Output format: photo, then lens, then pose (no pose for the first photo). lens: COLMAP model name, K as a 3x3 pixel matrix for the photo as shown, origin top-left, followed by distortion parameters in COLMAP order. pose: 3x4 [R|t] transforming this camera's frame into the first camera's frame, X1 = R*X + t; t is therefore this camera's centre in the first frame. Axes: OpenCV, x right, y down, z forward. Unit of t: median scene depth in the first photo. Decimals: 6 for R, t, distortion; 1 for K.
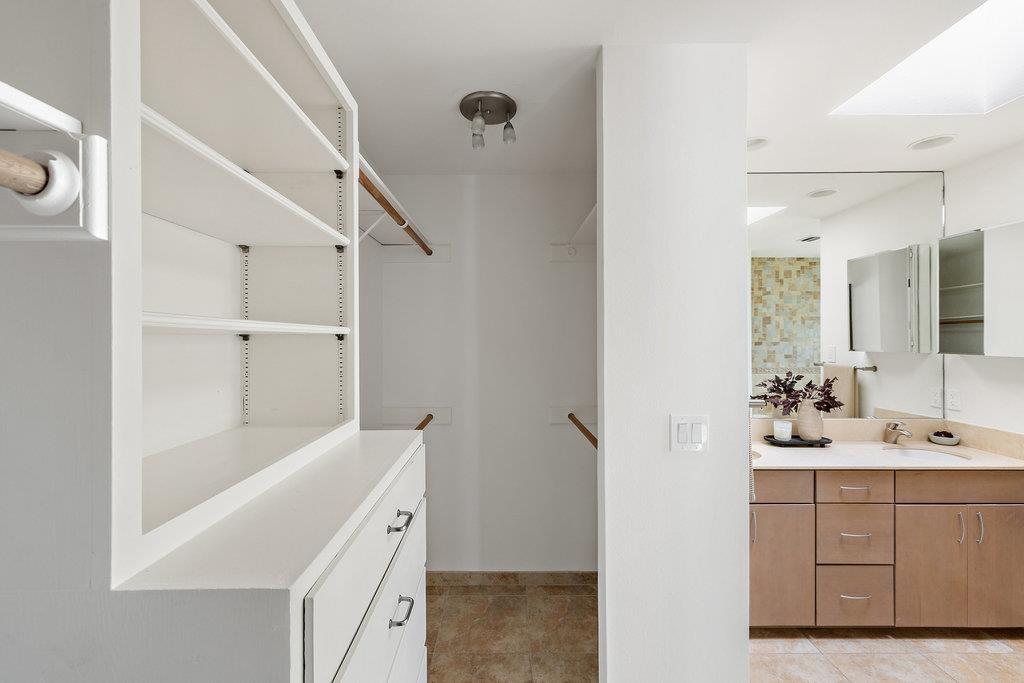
lens RADIAL K [[432.3, 0, 512.0], [0, 432.3, 341.5], [0, 0, 1]] dist [-0.000782, -0.000110]
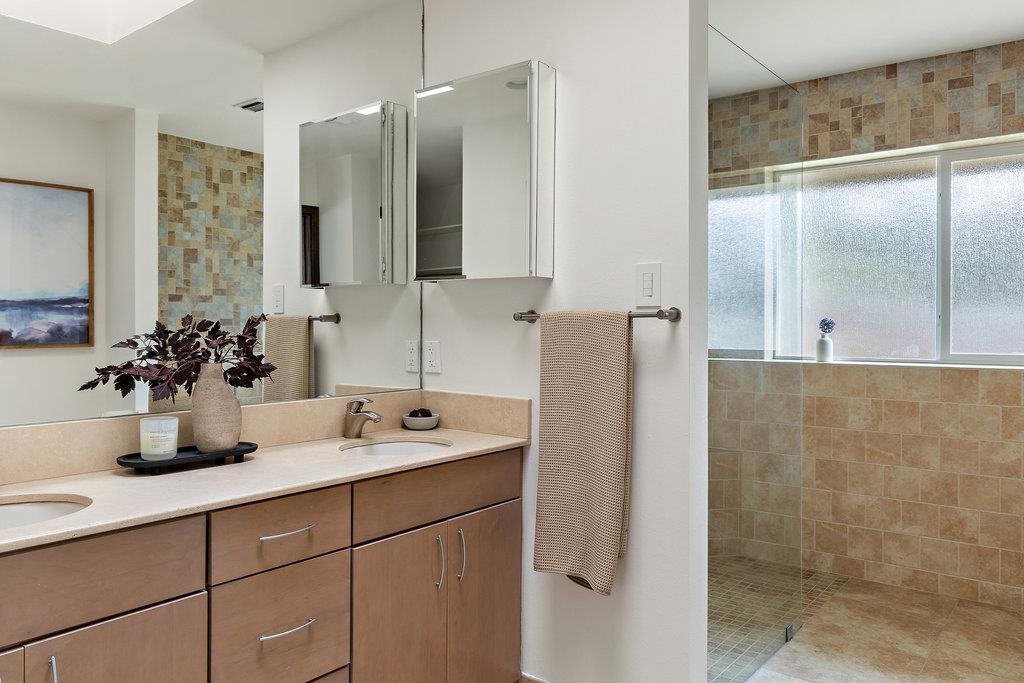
lens RADIAL K [[698.8, 0, 512.0], [0, 698.8, 341.5], [0, 0, 1]] dist [0.008158, 0.000179]
pose [[0.612845, -0.000092, 0.790203, 0.262642], [-0.008278, 0.999944, 0.006537, 0.093571], [-0.790159, -0.010548, 0.612811, 0.258824]]
